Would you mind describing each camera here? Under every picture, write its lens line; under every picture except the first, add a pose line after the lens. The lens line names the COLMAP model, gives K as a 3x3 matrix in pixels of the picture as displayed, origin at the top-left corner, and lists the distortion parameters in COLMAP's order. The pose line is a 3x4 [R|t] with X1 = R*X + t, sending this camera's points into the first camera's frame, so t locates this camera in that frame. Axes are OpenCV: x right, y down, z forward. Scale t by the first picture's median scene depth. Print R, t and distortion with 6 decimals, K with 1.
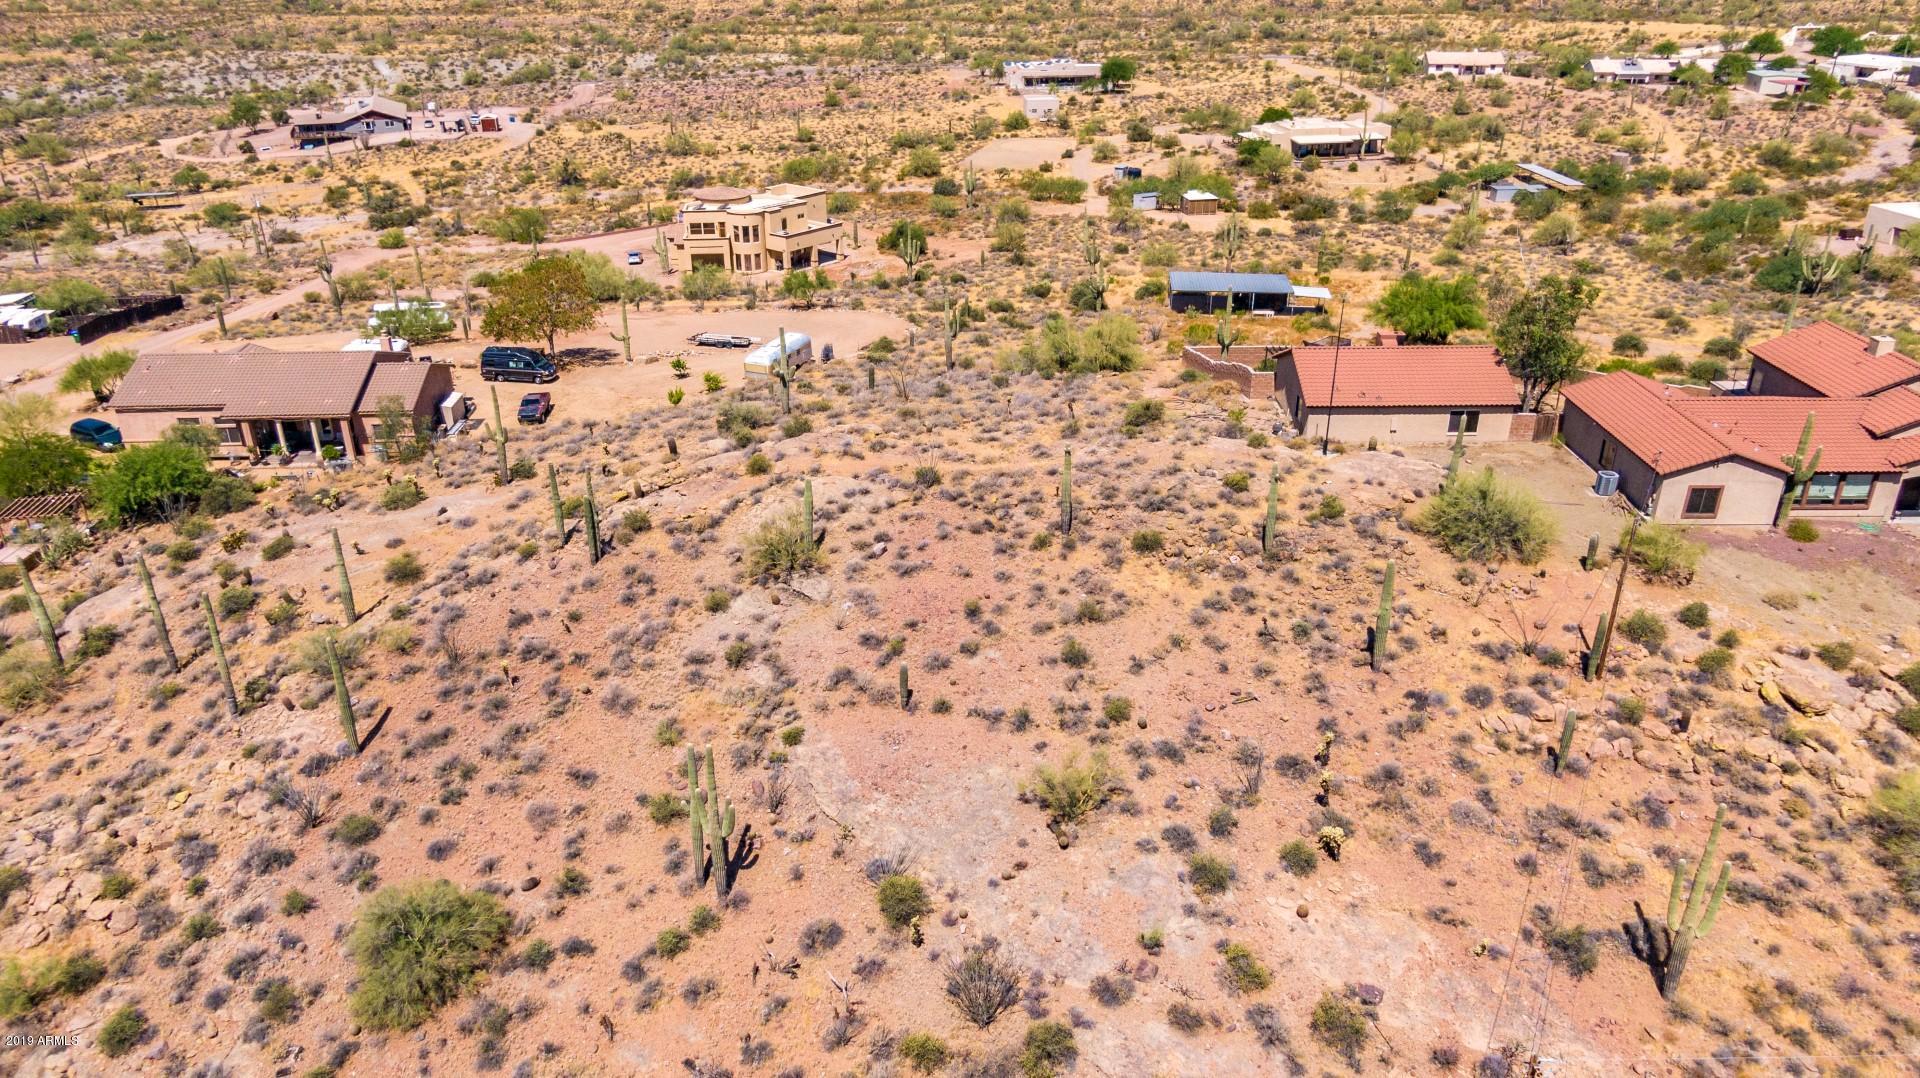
lens RADIAL K [[1374.9, 0, 960.0], [0, 1374.9, 539.0], [0, 0, 1]] dist [0.025739, -0.004638]
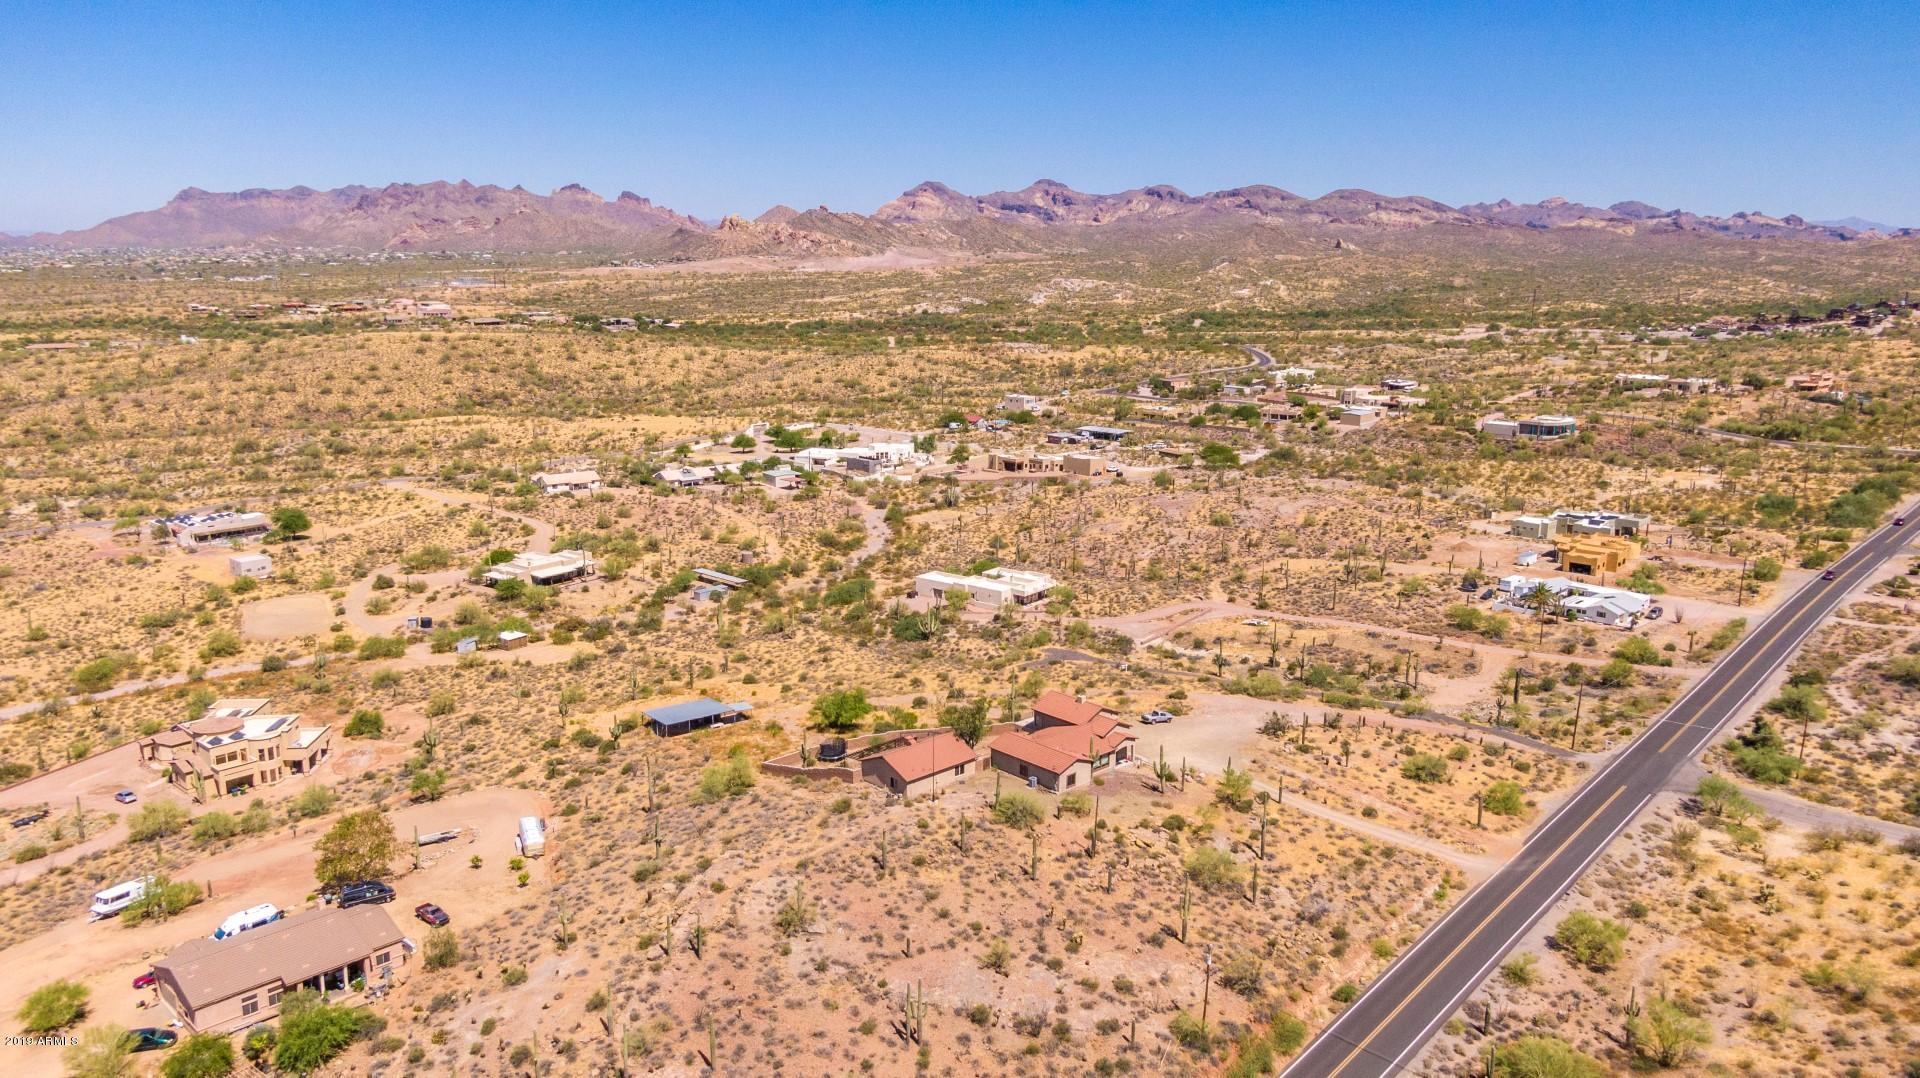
lens RADIAL K [[1374.9, 0, 960.0], [0, 1374.9, 539.0], [0, 0, 1]] dist [0.025739, -0.004638]
pose [[0.723586, -0.139874, 0.675913, -1.373484], [0.282690, 0.953411, -0.105330, -0.265632], [-0.629690, 0.267289, 0.729415, -0.897912]]
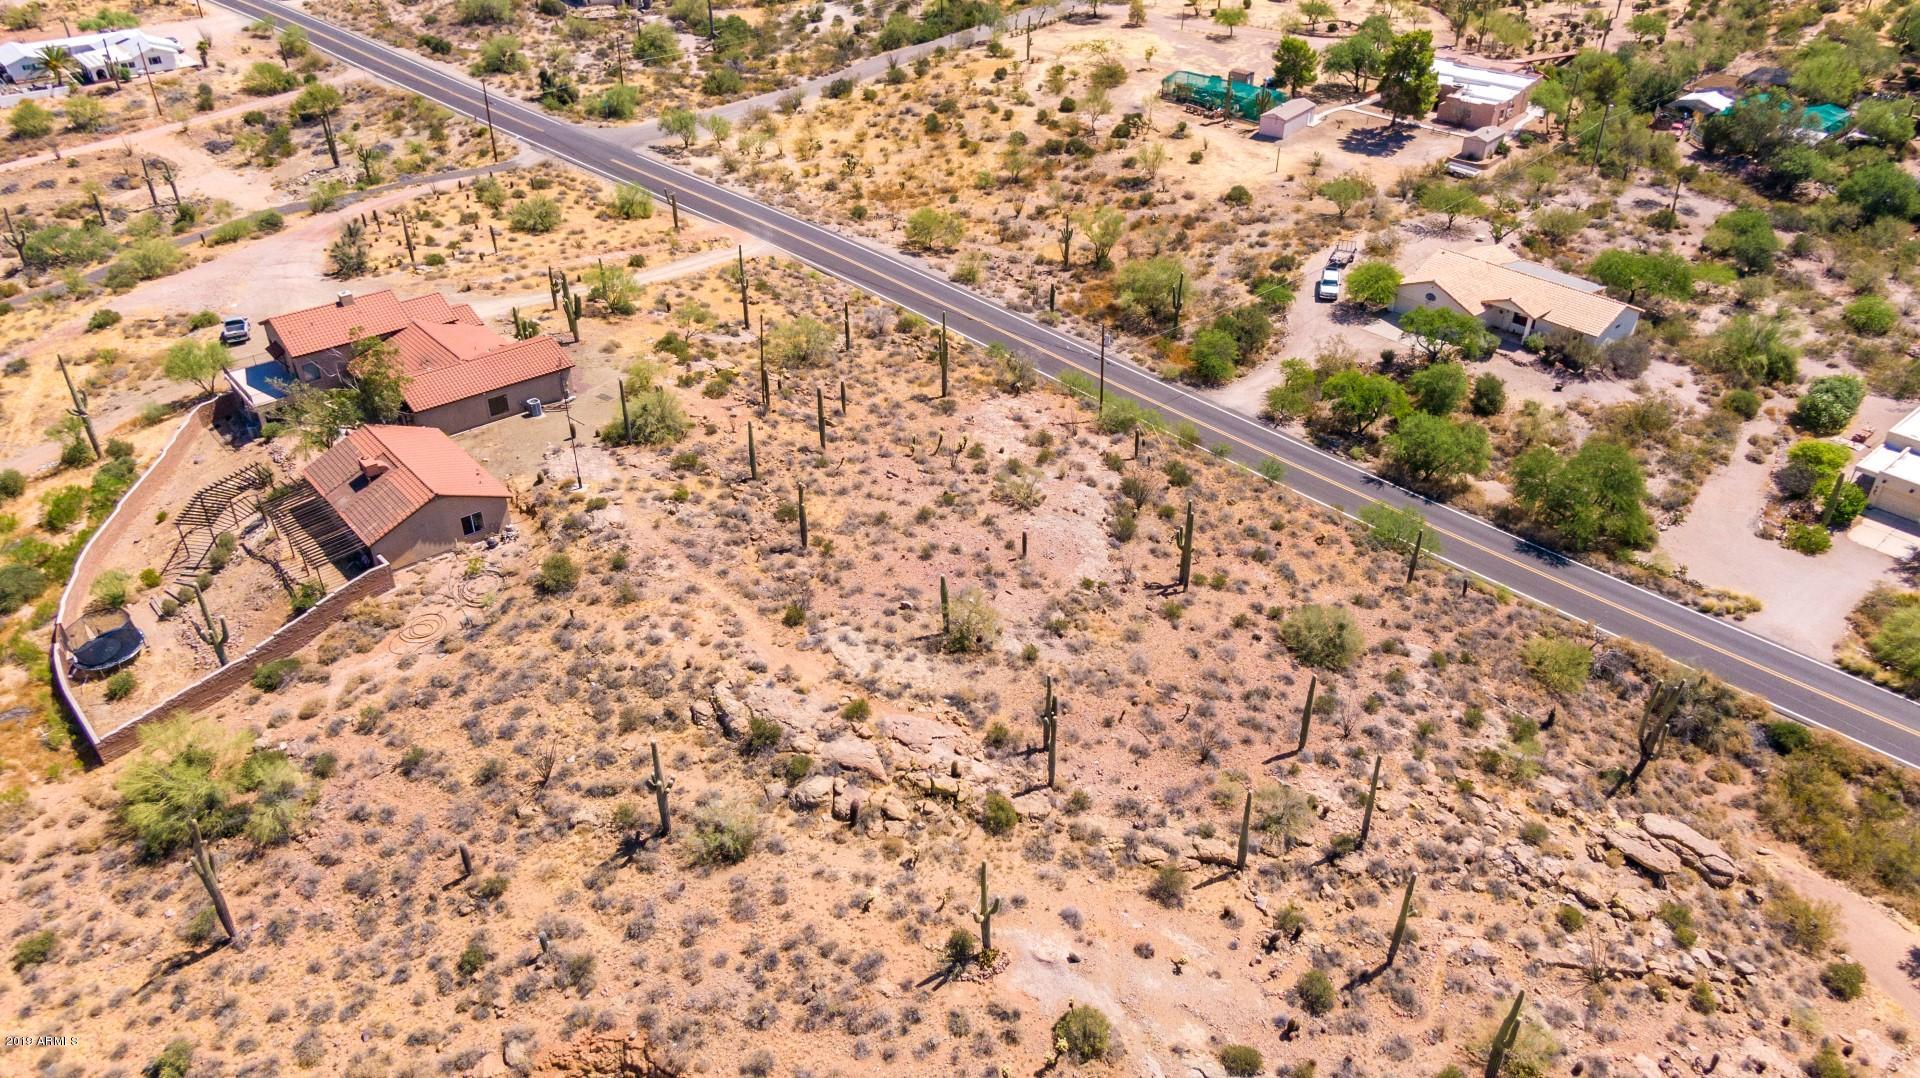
lens RADIAL K [[1374.9, 0, 960.0], [0, 1374.9, 539.0], [0, 0, 1]] dist [0.025739, -0.004638]
pose [[-0.640780, -0.412759, 0.647326, -0.958461], [0.327046, 0.616084, 0.716576, -0.997911], [-0.694580, 0.670873, -0.259783, 1.366199]]
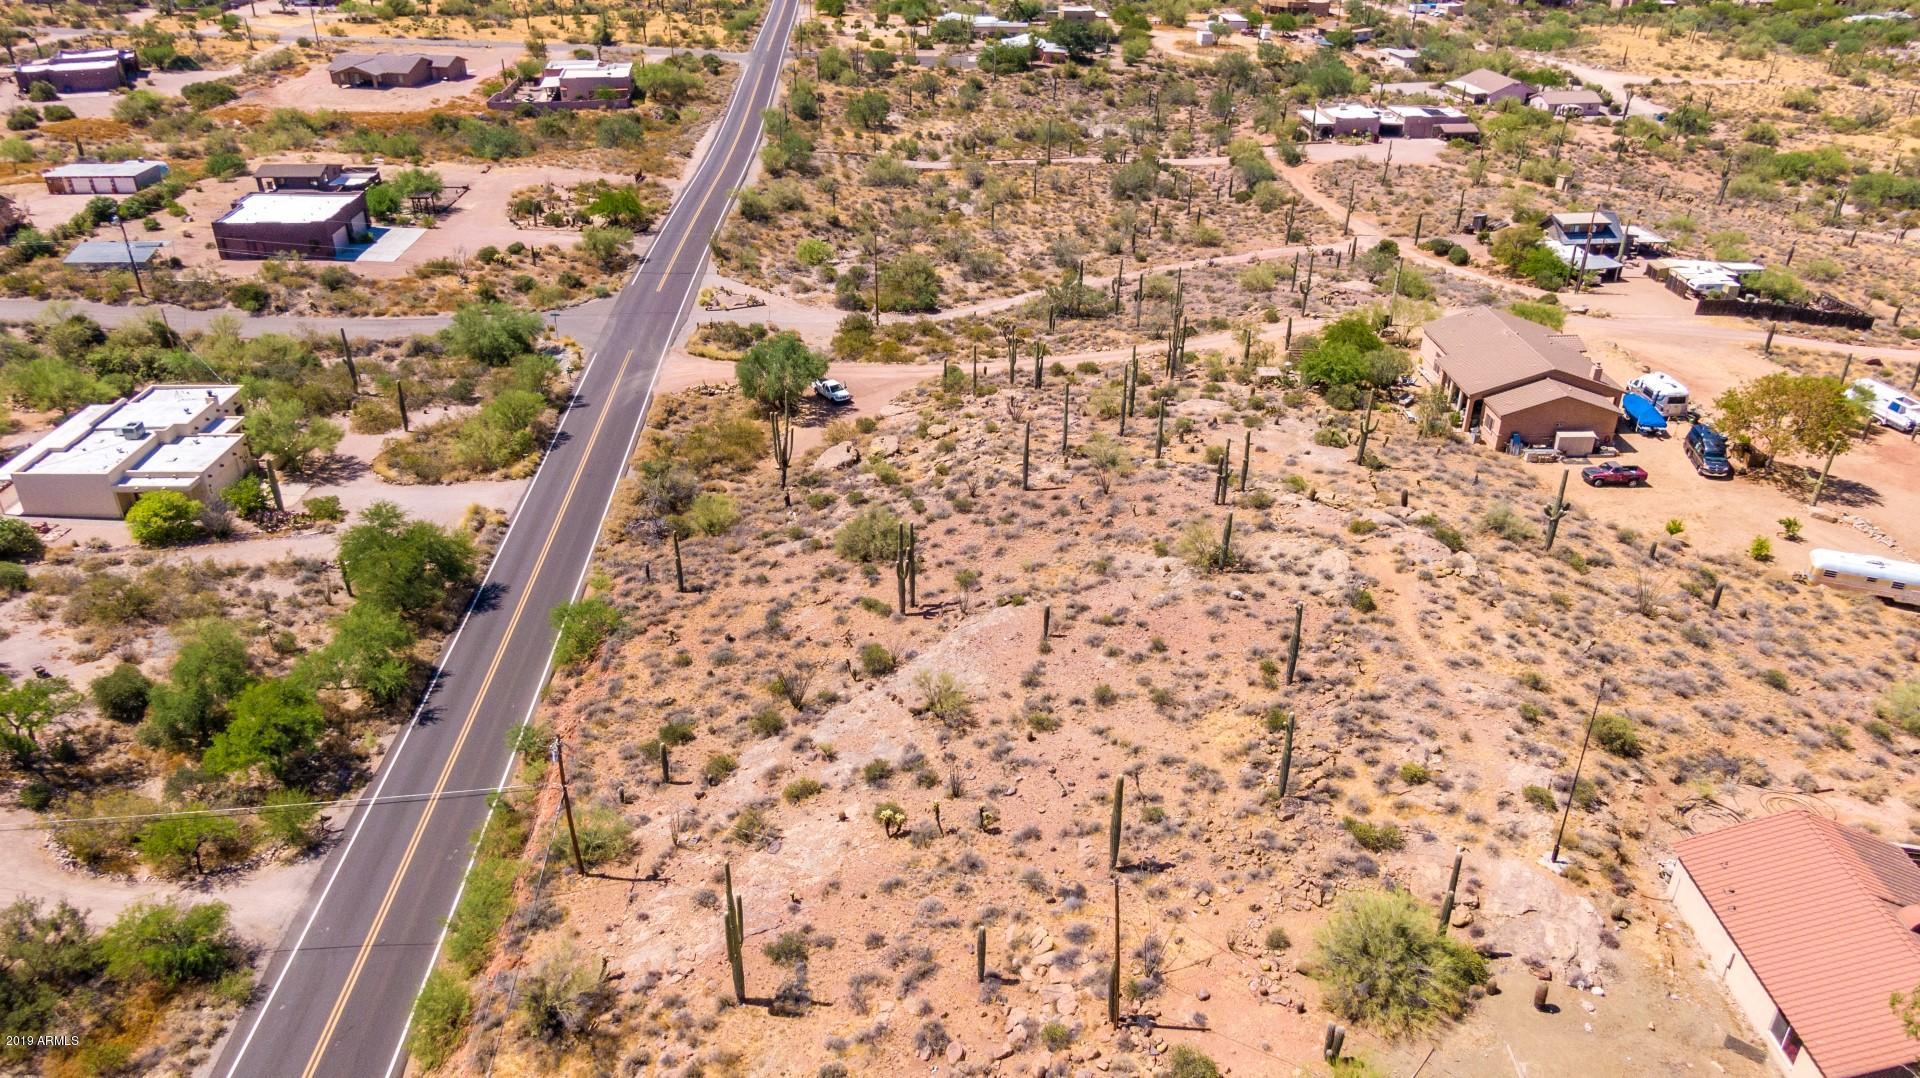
lens RADIAL K [[1374.9, 0, 960.0], [0, 1374.9, 539.0], [0, 0, 1]] dist [0.025739, -0.004638]
pose [[-0.011358, 0.482656, -0.875736, 1.068013], [-0.433713, 0.786745, 0.439234, -0.497832], [0.900980, 0.384807, 0.200398, 0.566142]]
